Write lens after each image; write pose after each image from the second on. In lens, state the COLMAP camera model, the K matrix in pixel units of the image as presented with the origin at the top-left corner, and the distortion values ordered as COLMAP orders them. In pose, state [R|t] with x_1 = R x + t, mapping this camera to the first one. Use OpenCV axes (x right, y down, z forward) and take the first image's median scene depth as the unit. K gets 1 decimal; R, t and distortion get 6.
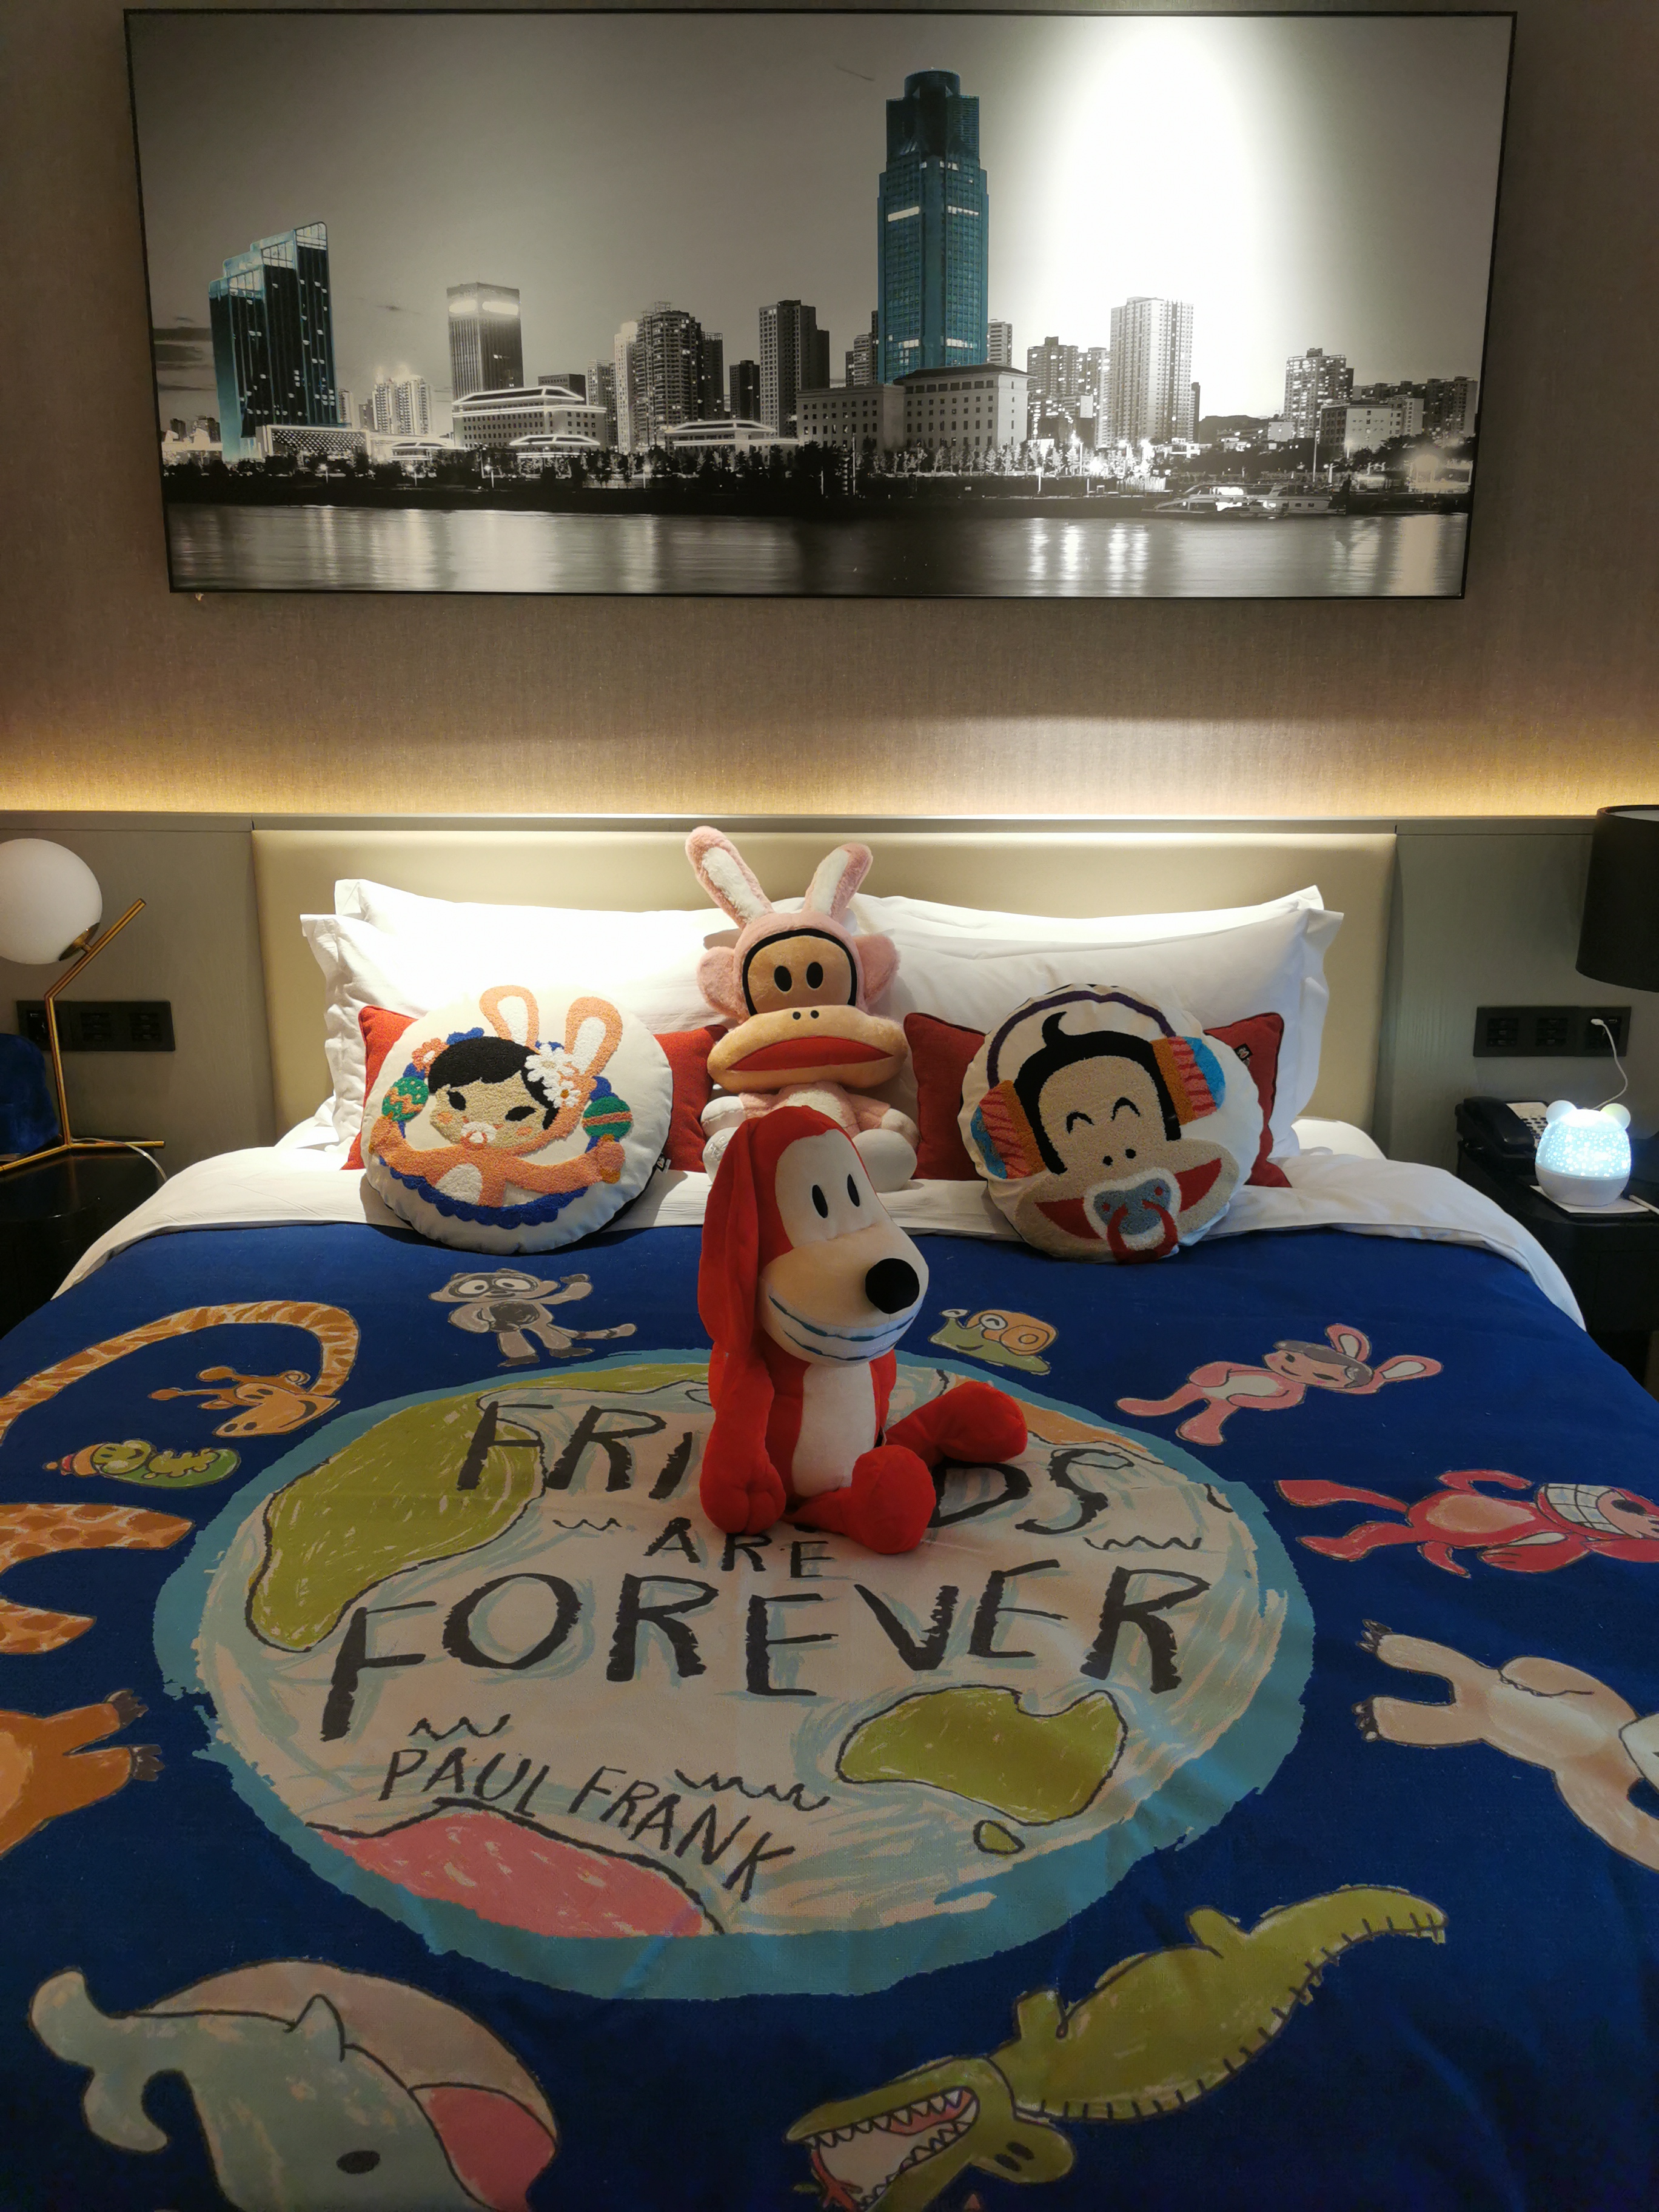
lens RADIAL K [[1729.7, 0, 834.0], [0, 1729.7, 1107.6], [0, 0, 1]] dist [0.060456, -0.057384]
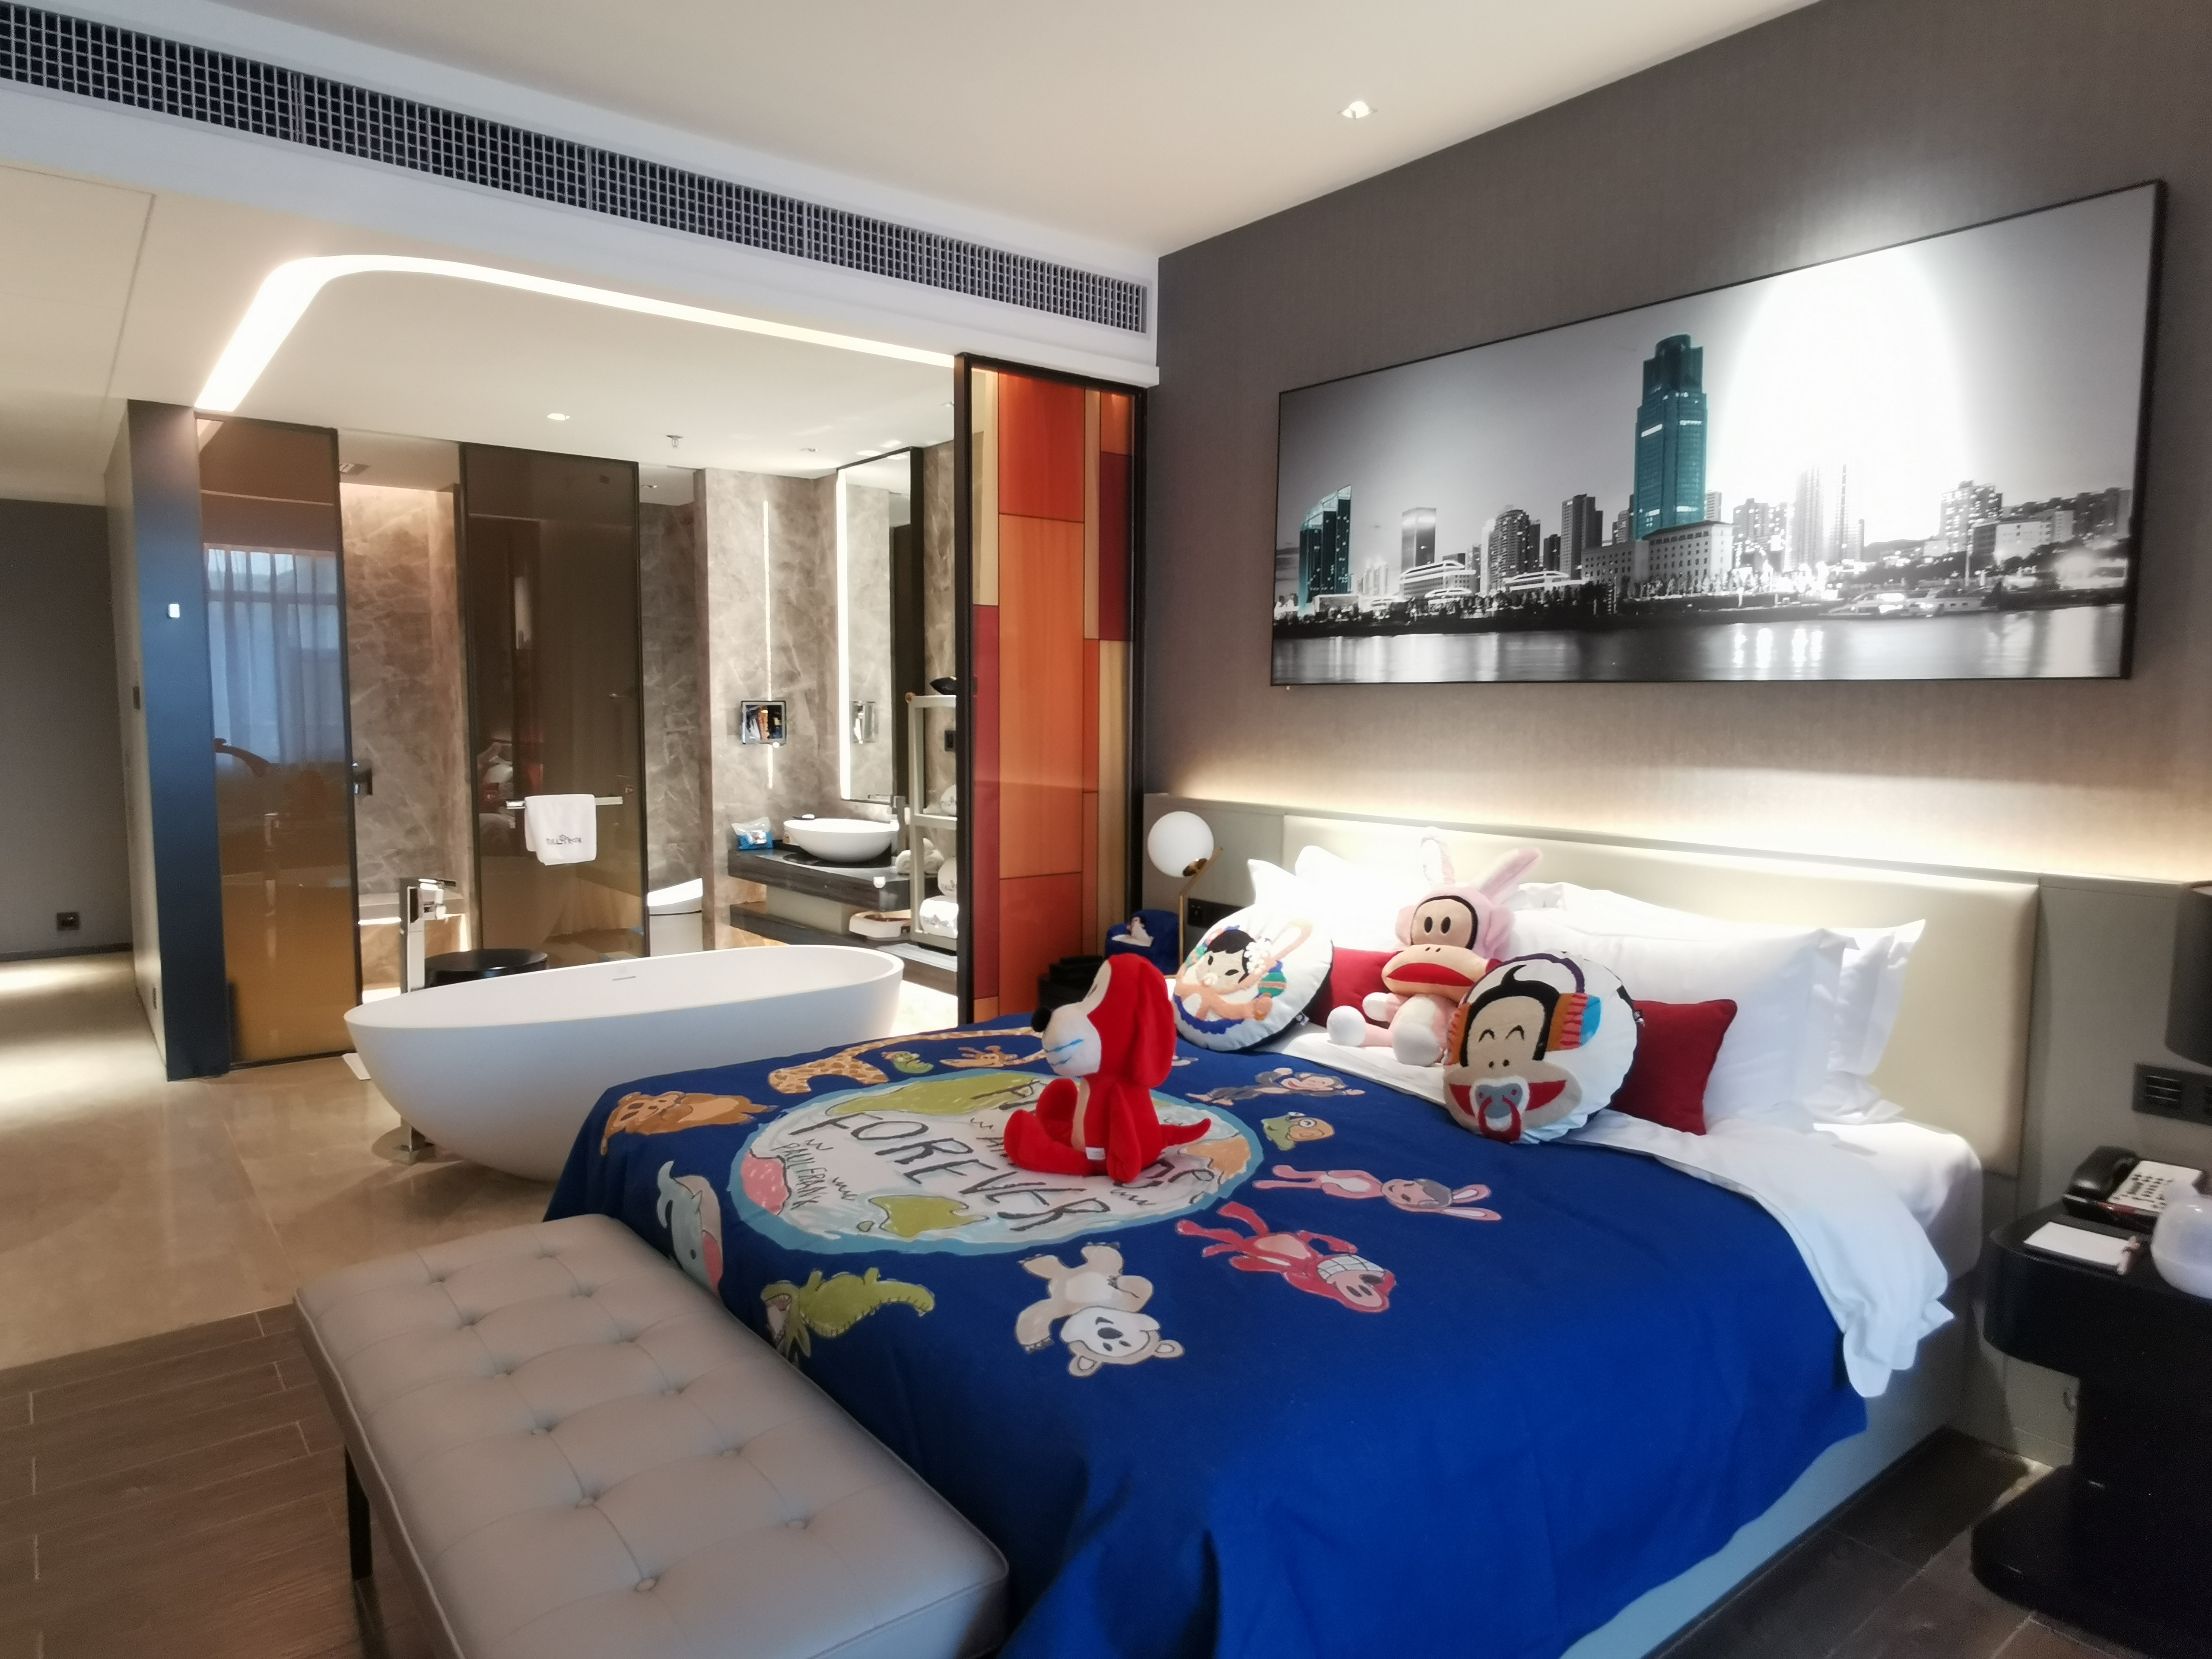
lens RADIAL K [[1375.0, 0, 1099.5], [0, 1375.0, 839.2], [0, 0, 1]] dist [0.028280, -0.007080]
pose [[0.620825, 0.078823, -0.779976, 0.667912], [-0.202068, 0.977403, -0.062062, -0.012477], [0.757459, 0.196138, 0.622724, -0.000286]]
